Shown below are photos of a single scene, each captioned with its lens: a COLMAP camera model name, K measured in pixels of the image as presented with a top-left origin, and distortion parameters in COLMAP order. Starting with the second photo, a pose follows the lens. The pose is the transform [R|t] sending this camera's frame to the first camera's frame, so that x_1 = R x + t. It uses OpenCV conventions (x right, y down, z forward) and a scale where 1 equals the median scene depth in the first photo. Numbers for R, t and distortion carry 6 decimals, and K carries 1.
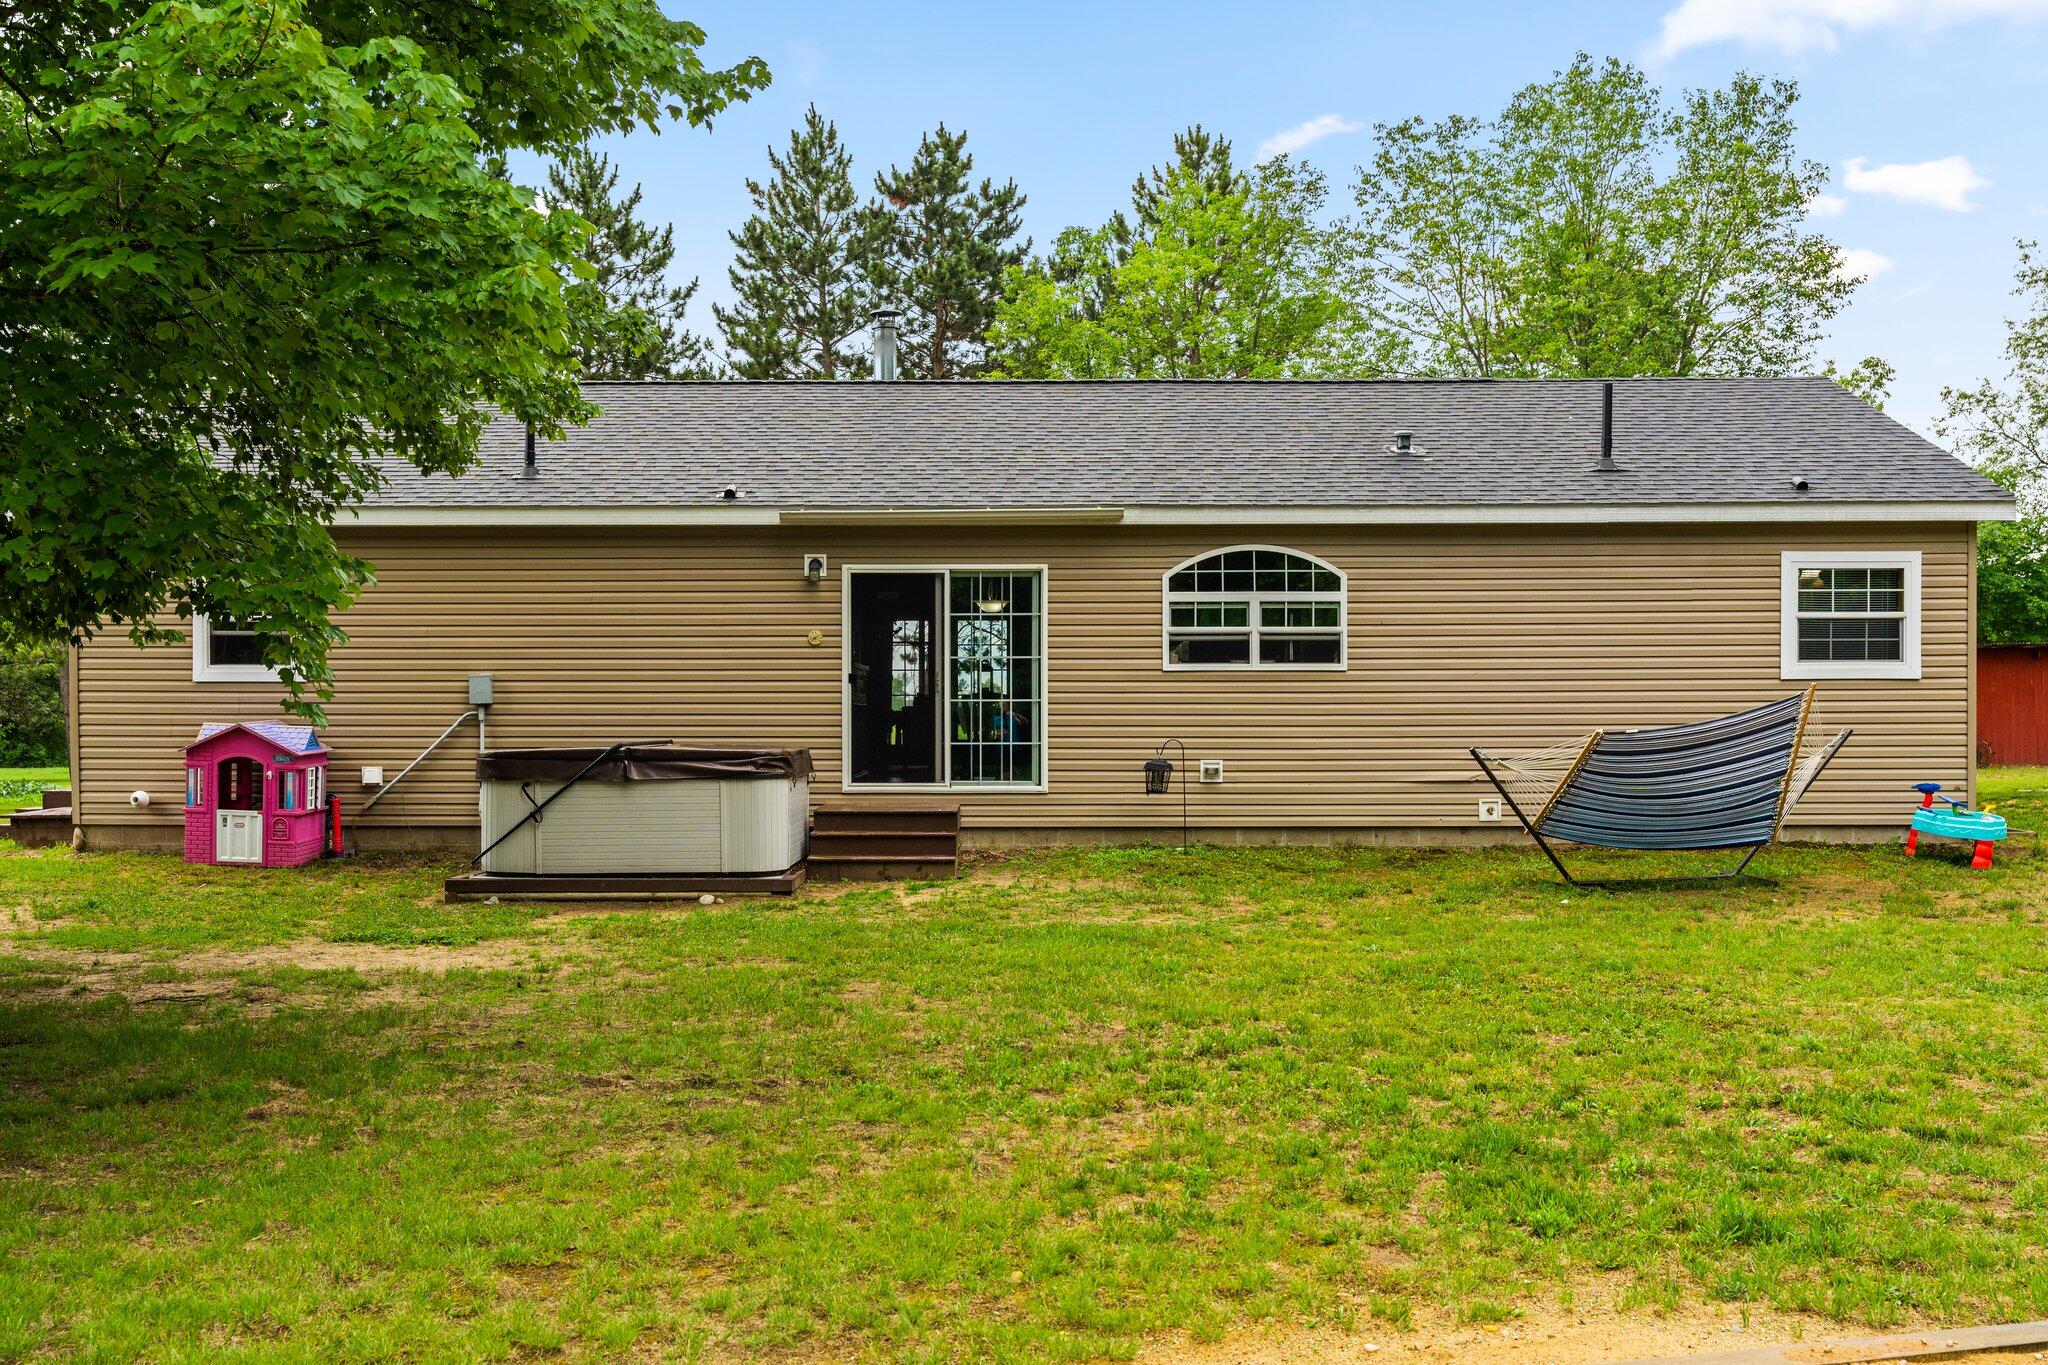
lens RADIAL K [[2076.8, 0, 1023.7], [0, 2076.8, 695.8], [0, 0, 1]] dist [0.013206, 0.000000]
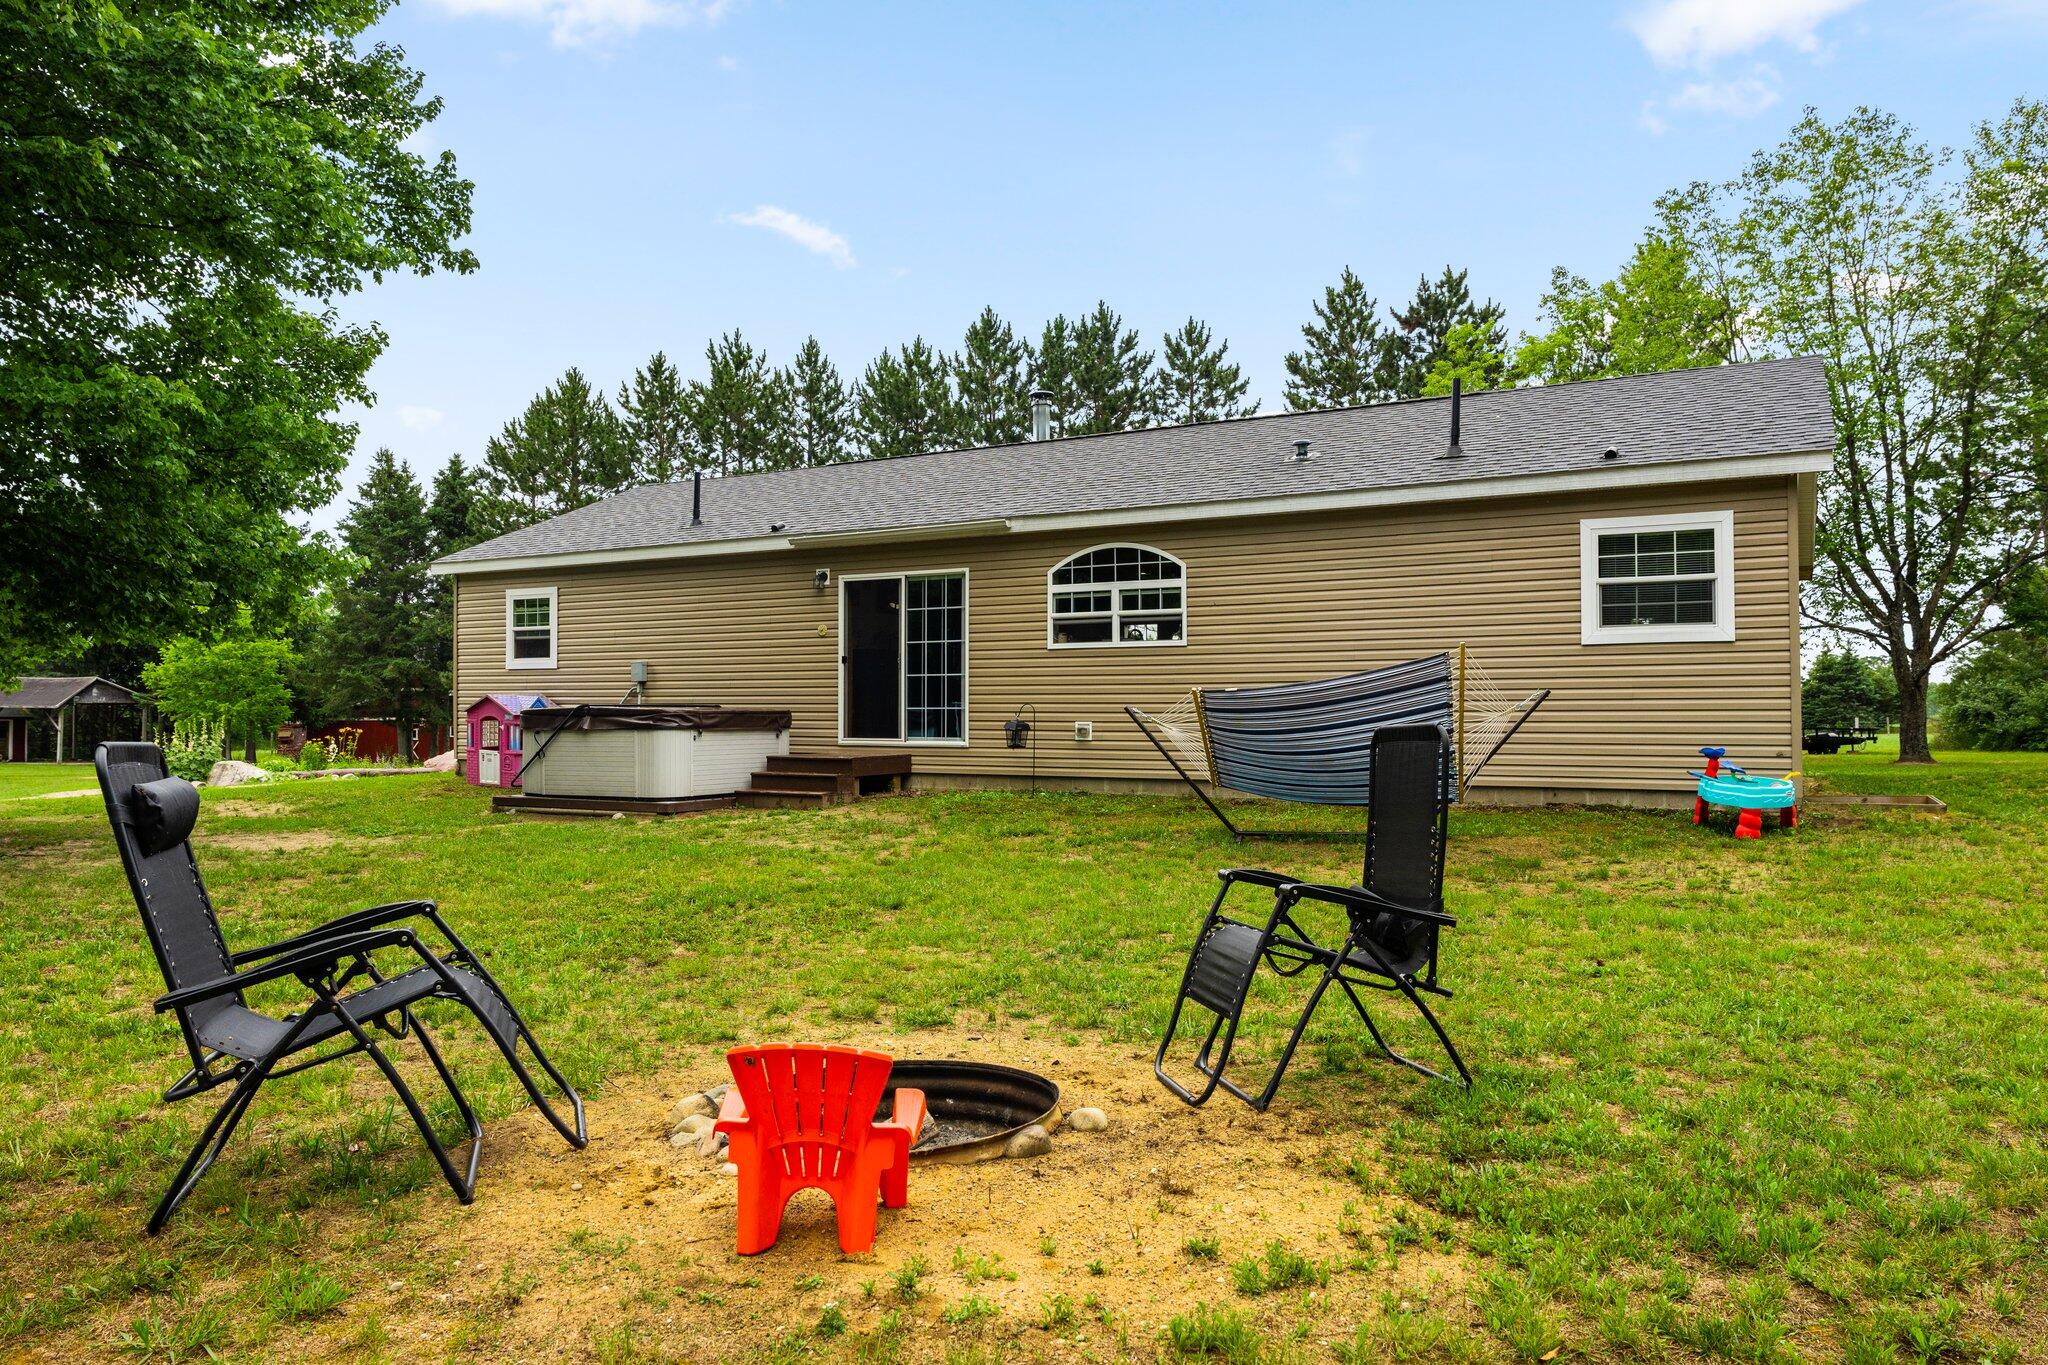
lens RADIAL K [[1372.4, 0, 1024.4], [0, 1372.4, 669.8], [0, 0, 1]] dist [-0.013907, -0.000751]
pose [[0.873306, -0.013808, -0.486976, 0.451097], [0.002920, 0.999729, -0.023111, 0.018901], [0.487163, 0.018762, 0.873110, 0.282133]]
